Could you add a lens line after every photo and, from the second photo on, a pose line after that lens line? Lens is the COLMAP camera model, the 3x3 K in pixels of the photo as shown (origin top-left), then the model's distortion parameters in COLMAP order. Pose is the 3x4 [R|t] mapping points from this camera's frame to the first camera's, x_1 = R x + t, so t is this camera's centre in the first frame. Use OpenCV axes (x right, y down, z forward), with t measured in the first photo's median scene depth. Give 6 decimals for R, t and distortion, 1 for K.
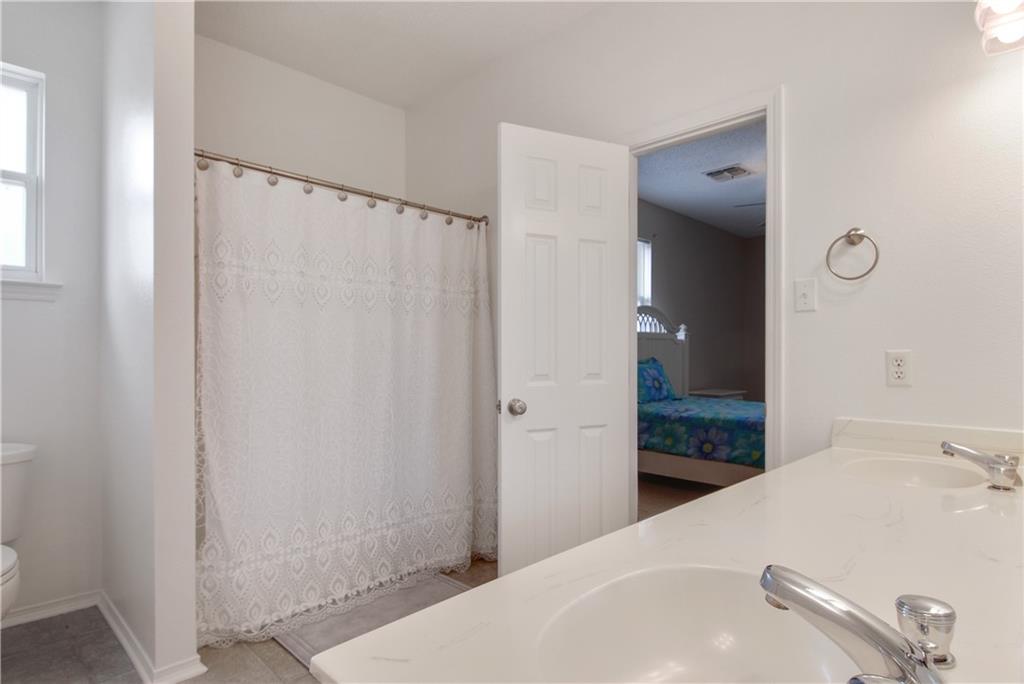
lens RADIAL K [[546.1, 0, 516.8], [0, 546.1, 343.2], [0, 0, 1]] dist [0.004661, -0.007215]
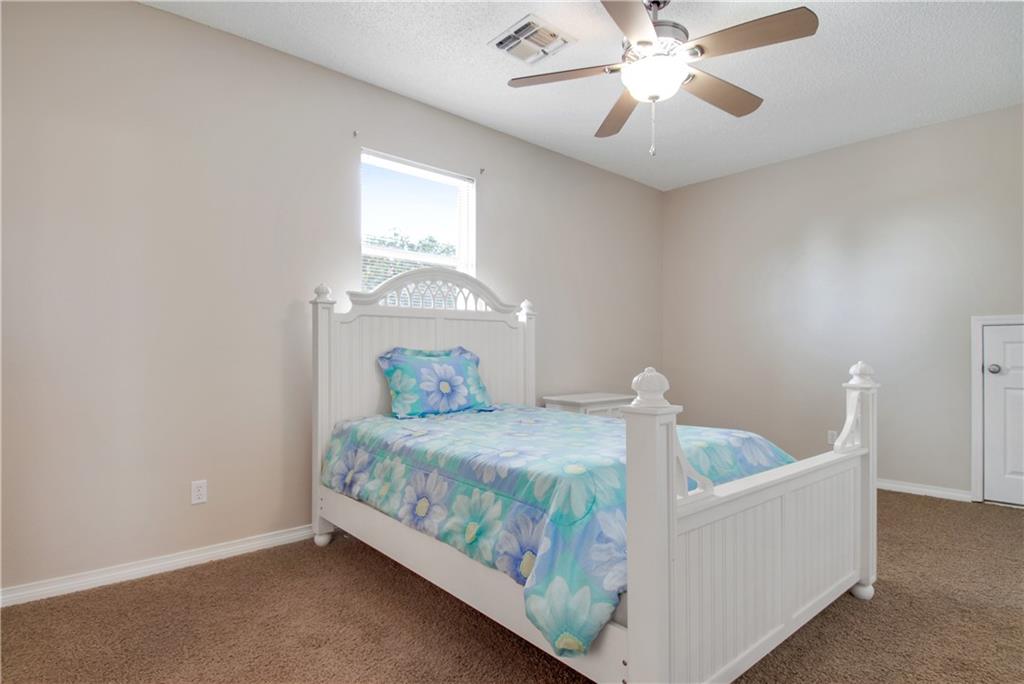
lens RADIAL K [[546.1, 0, 507.2], [0, 546.1, 348.4], [0, 0, 1]] dist [0.004661, -0.007215]
pose [[0.999706, -0.000635, -0.024243, 0.351728], [0.000953, 0.999913, 0.013138, 0.020845], [0.024233, -0.013157, 0.999620, 0.363086]]
